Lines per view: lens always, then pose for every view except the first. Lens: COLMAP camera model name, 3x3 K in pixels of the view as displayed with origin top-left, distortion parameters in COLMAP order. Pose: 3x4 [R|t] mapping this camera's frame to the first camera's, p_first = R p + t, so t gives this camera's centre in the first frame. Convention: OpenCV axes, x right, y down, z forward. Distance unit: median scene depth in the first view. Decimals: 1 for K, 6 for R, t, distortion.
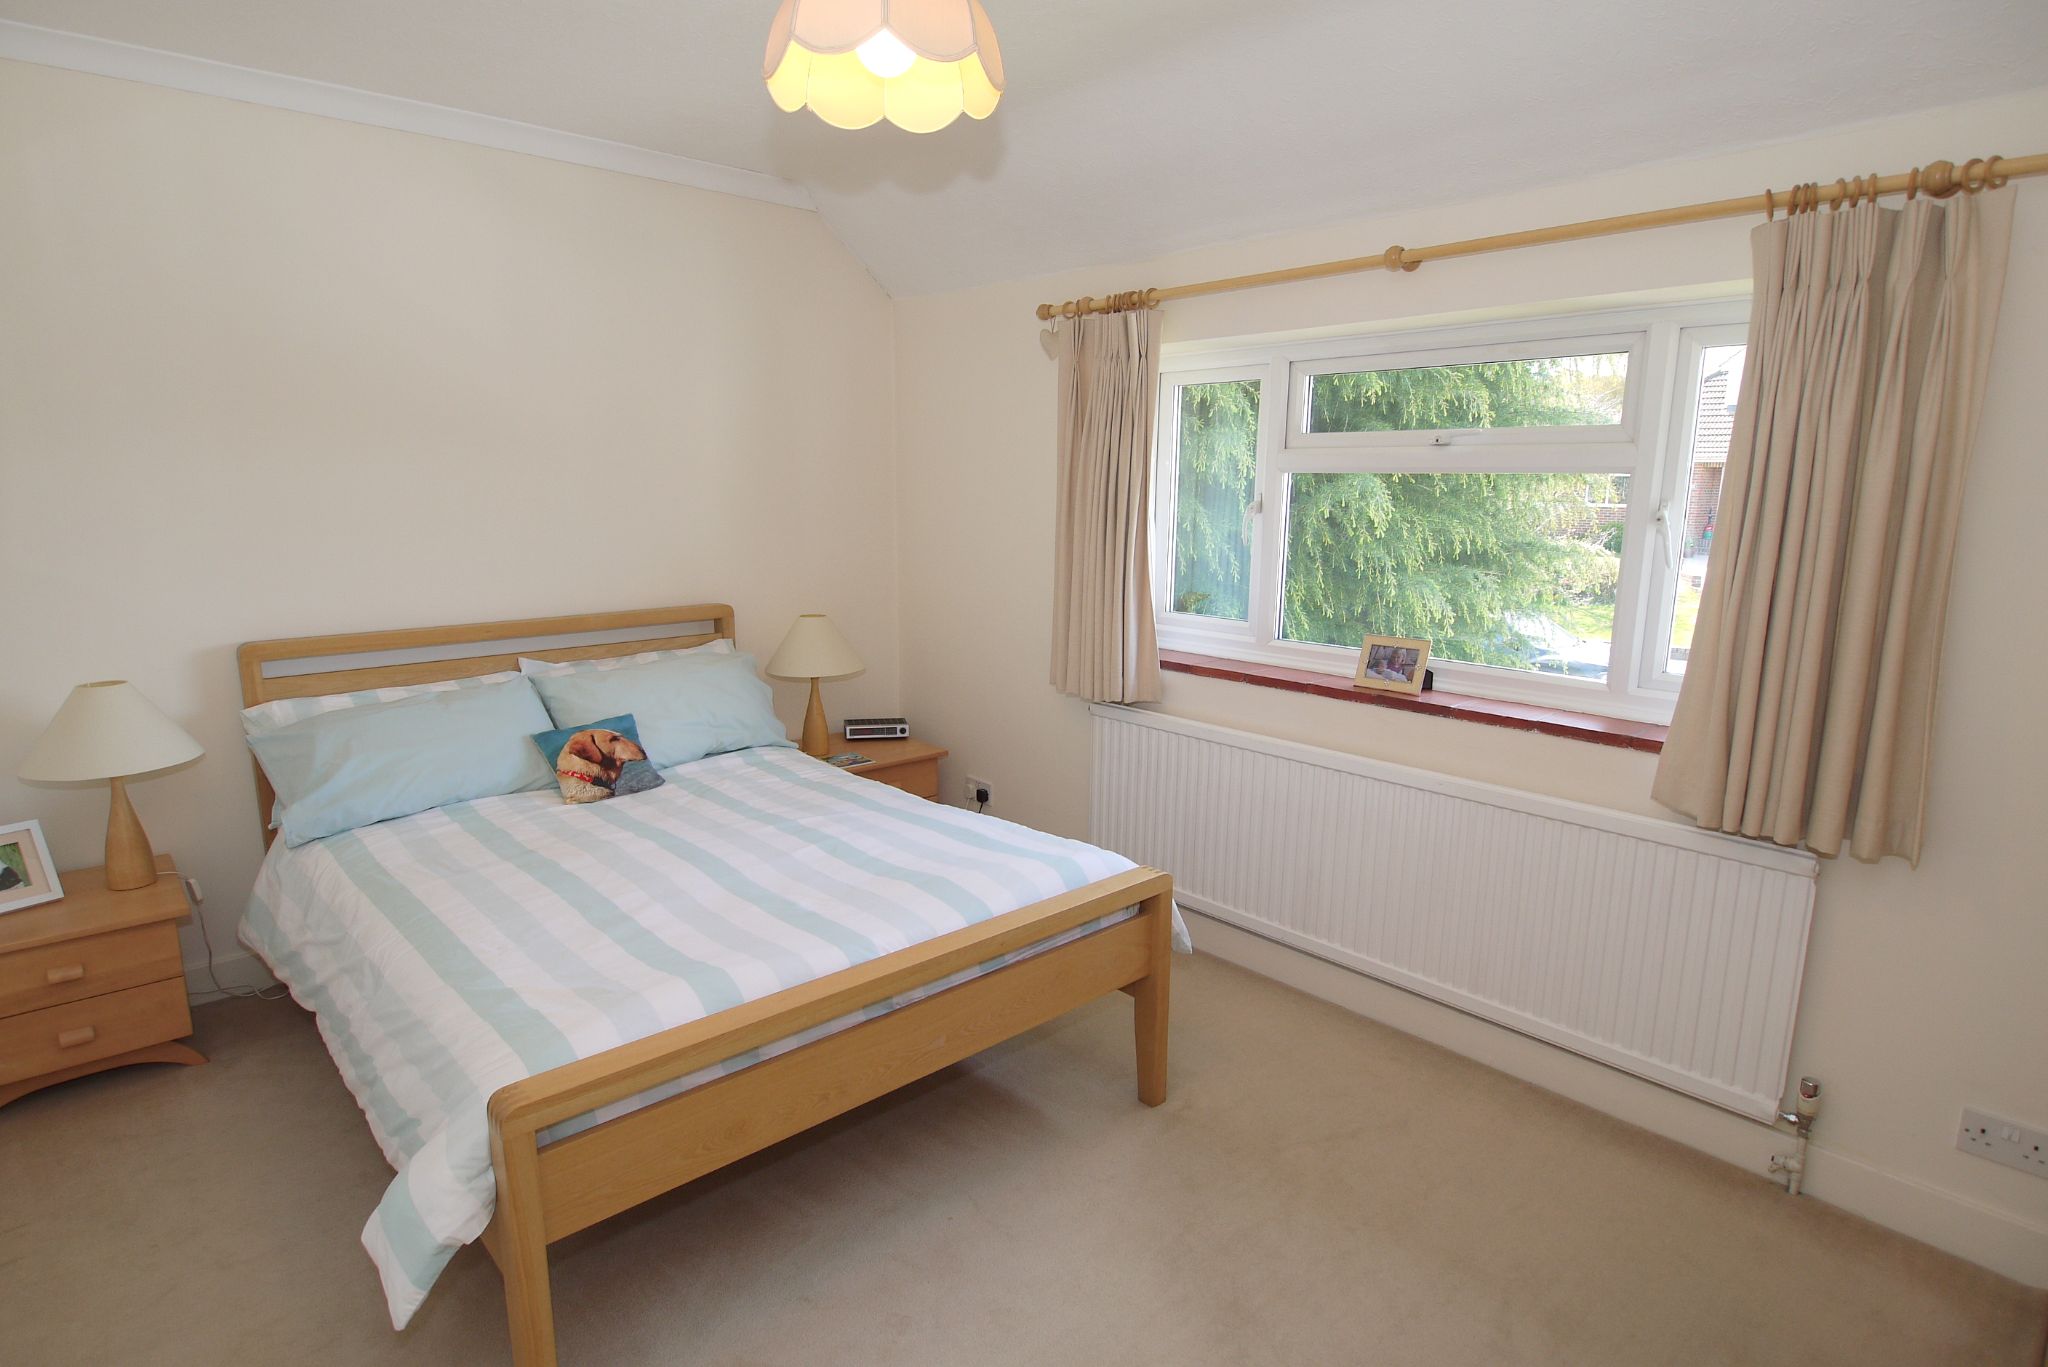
lens RADIAL K [[1114.2, 0, 1018.1], [0, 1114.2, 695.2], [0, 0, 1]] dist [-0.003918, -0.002507]
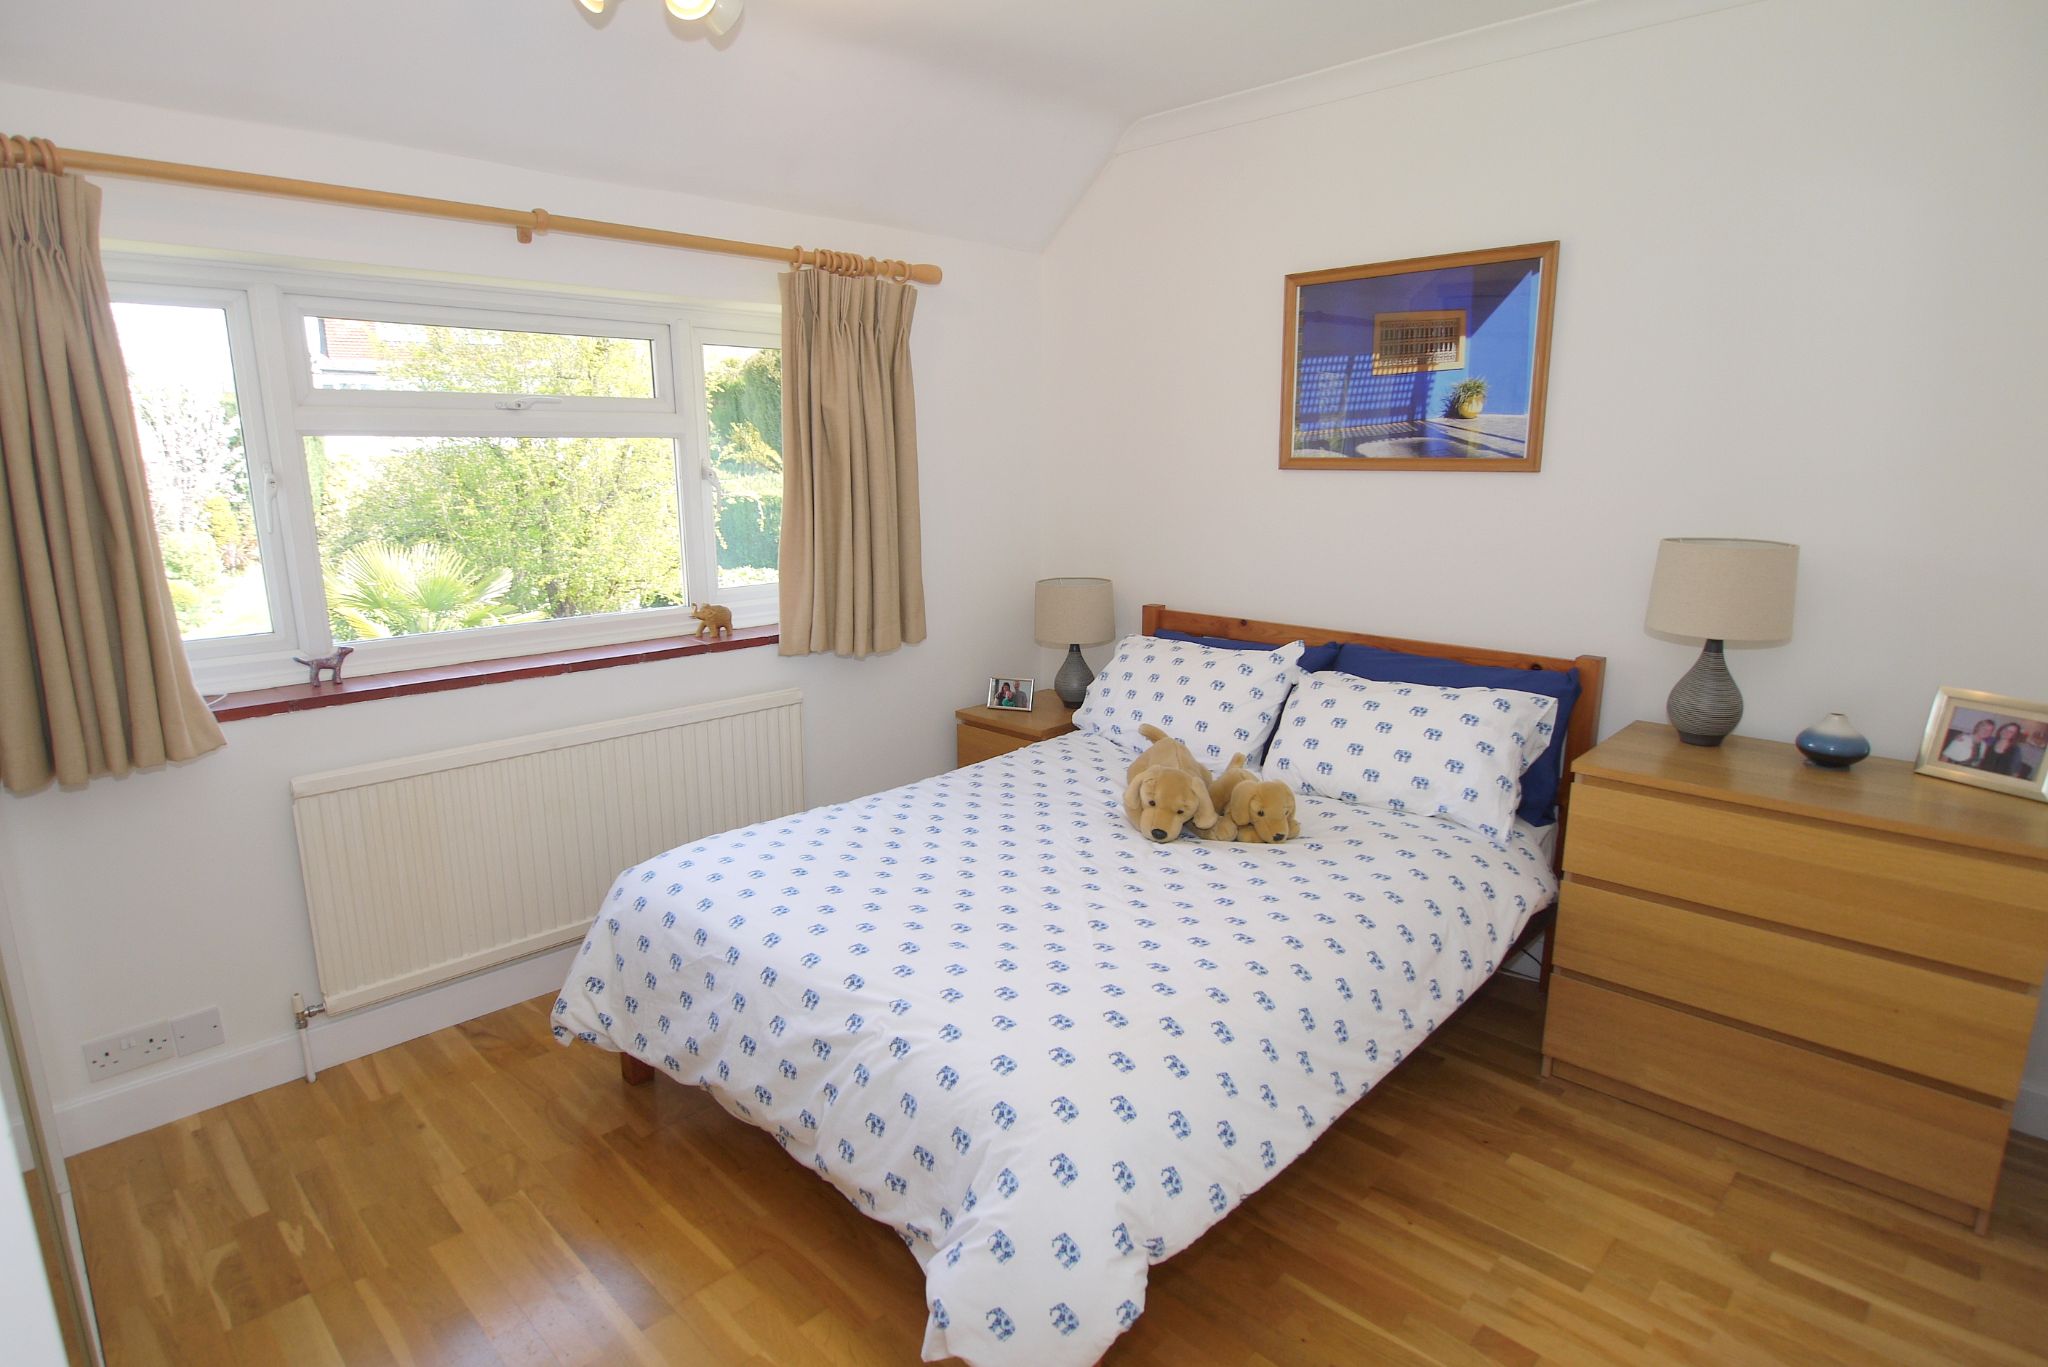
lens RADIAL K [[1114.2, 0, 1018.1], [0, 1114.2, 695.2], [0, 0, 1]] dist [-0.003918, -0.002507]
pose [[-0.030901, -0.226530, 0.973514, -0.896785], [0.197426, 0.953407, 0.228118, -0.159629], [-0.979831, 0.199247, 0.015262, 0.784827]]
